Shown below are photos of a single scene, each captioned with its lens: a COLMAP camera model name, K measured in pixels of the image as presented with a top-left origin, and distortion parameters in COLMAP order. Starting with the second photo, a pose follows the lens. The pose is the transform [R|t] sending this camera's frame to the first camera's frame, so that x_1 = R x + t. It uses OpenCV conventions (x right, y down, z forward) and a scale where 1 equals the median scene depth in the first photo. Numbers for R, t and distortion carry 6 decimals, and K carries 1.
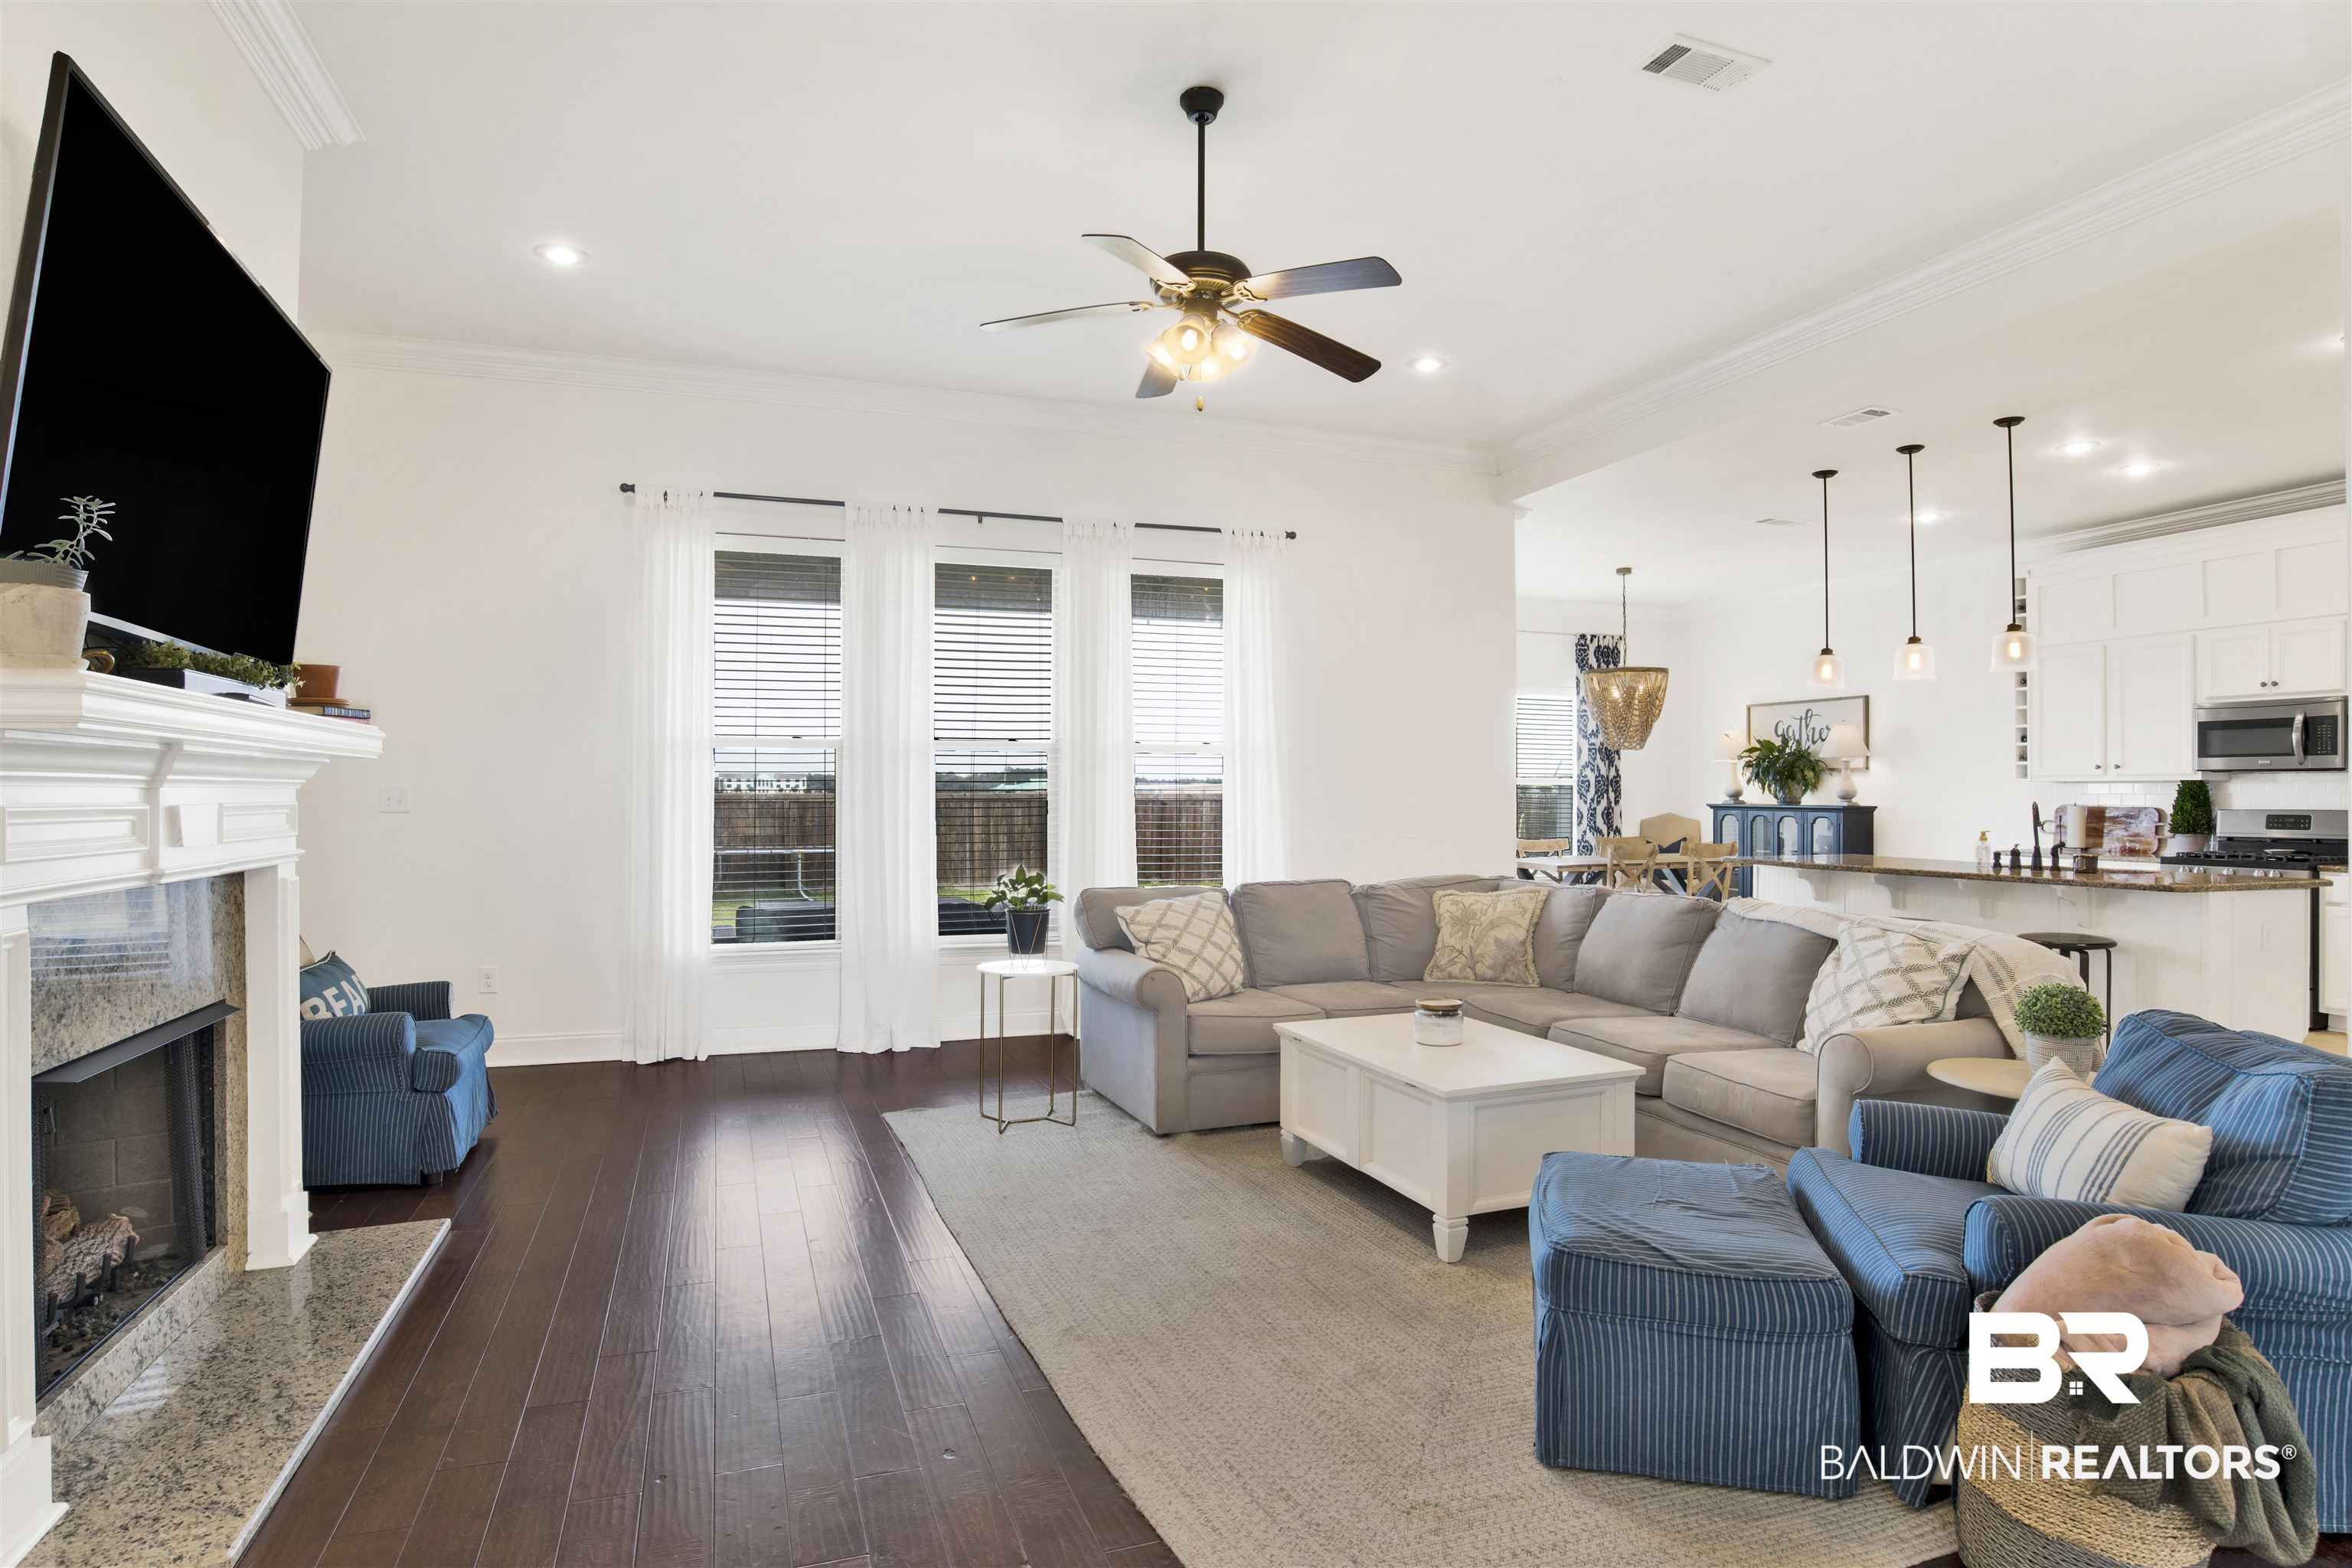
lens RADIAL K [[1247.4, 0, 1180.8], [0, 1247.4, 787.5], [0, 0, 1]] dist [-0.047751, 0.017876]
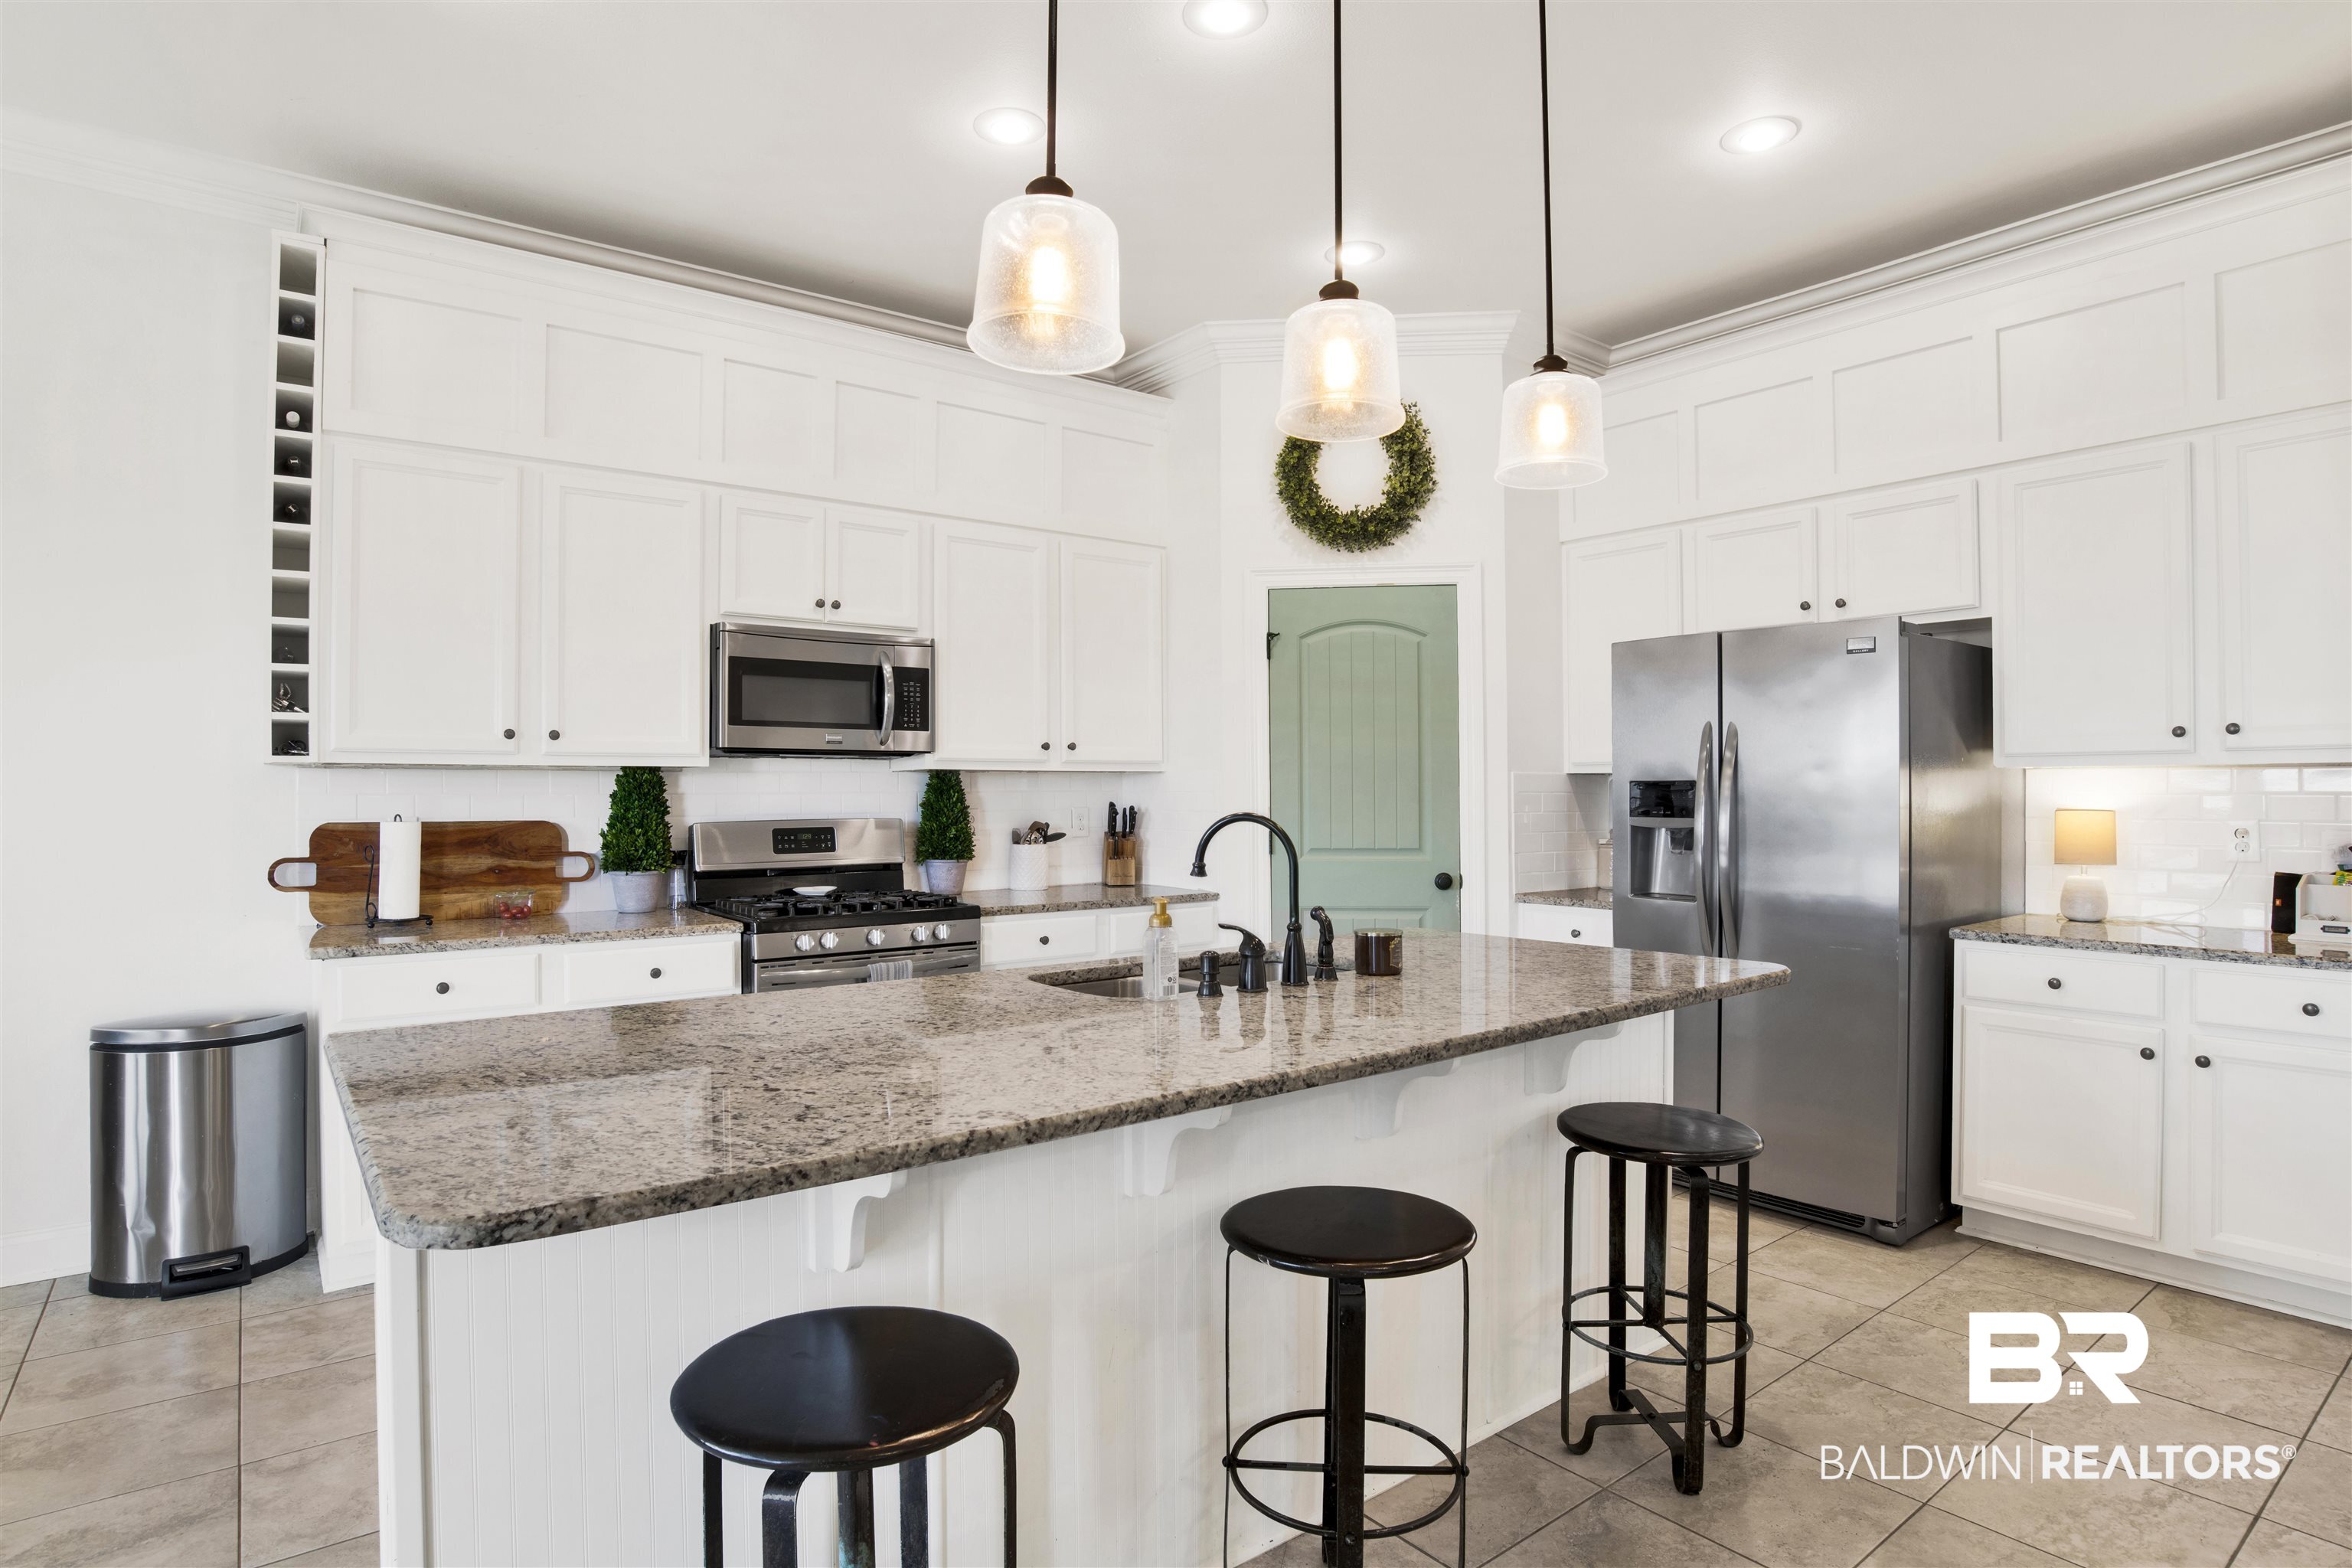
lens RADIAL K [[1245.2, 0, 1176.0], [0, 1245.2, 784.0], [0, 0, 1]] dist [-0.076927, -0.000045]
pose [[-0.304864, 0.003618, 0.952389, 0.243928], [-0.002900, 0.999985, -0.004727, 0.002816], [-0.952391, -0.004203, -0.304849, 0.884176]]
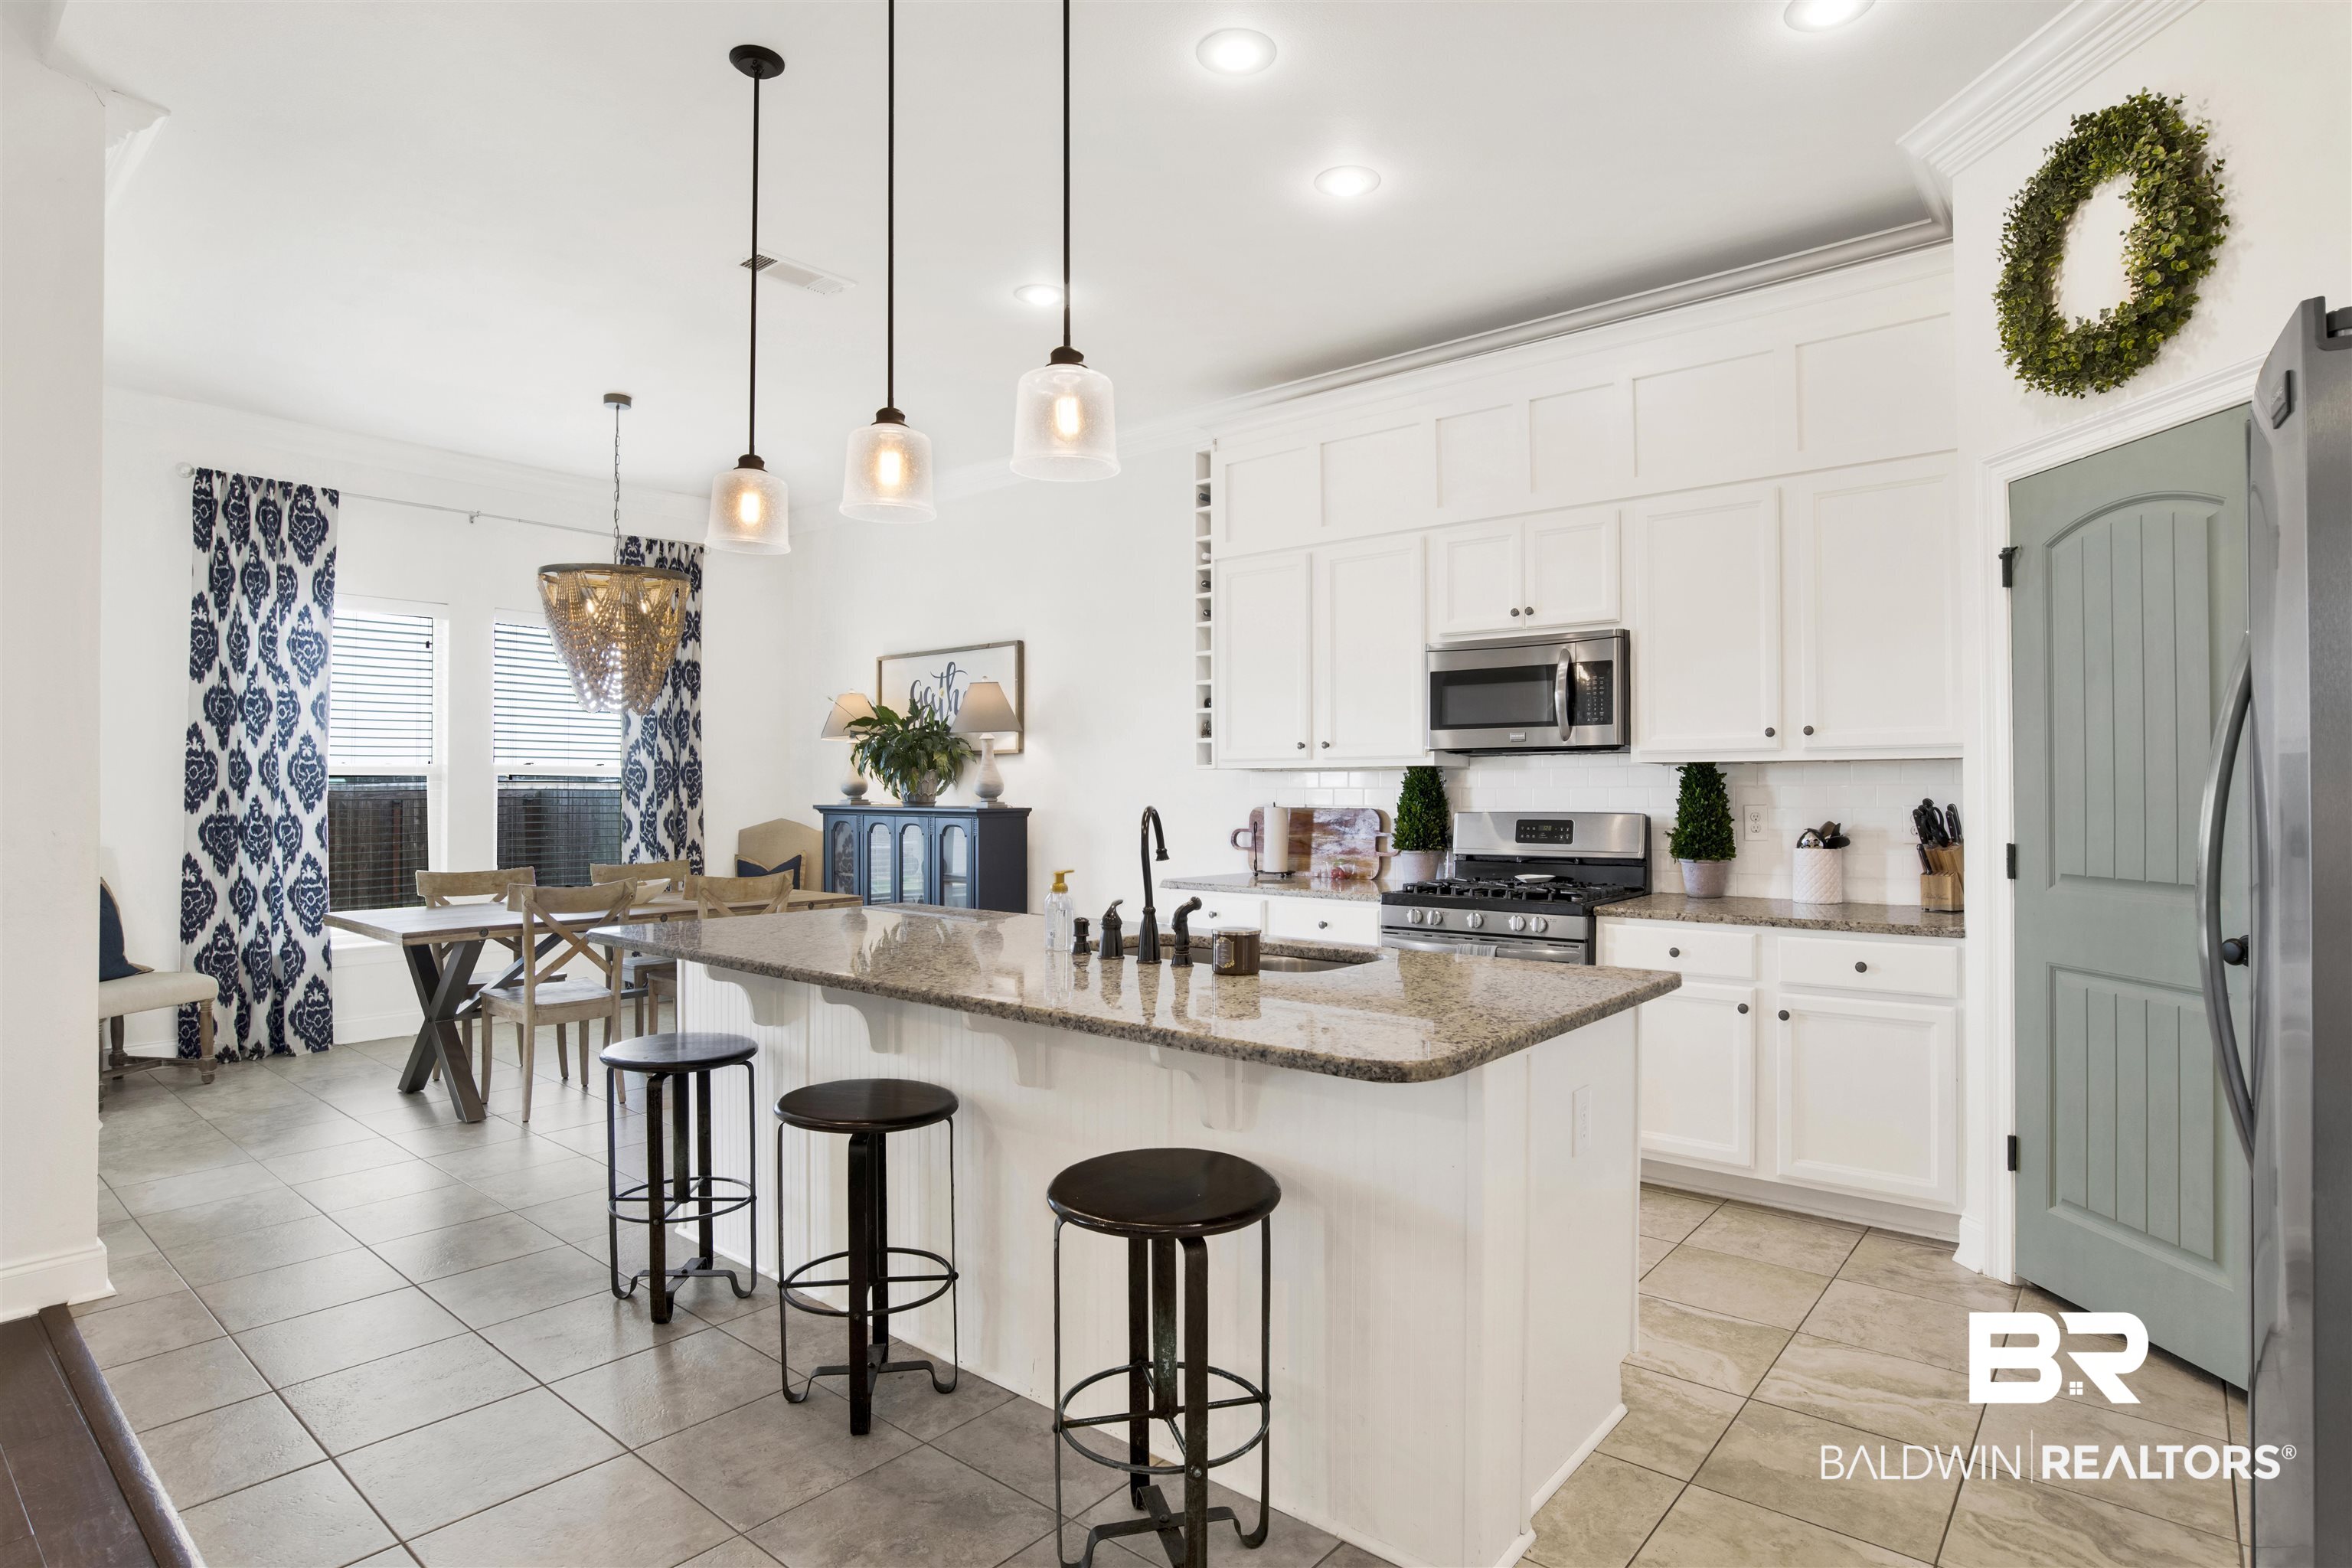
lens RADIAL K [[1247.4, 0, 1180.8], [0, 1247.4, 787.5], [0, 0, 1]] dist [-0.047751, 0.017876]
pose [[0.870240, -0.002404, 0.492621, 0.369848], [0.001150, 0.999995, 0.002849, 0.002878], [-0.492626, -0.001913, 0.870239, 0.457795]]
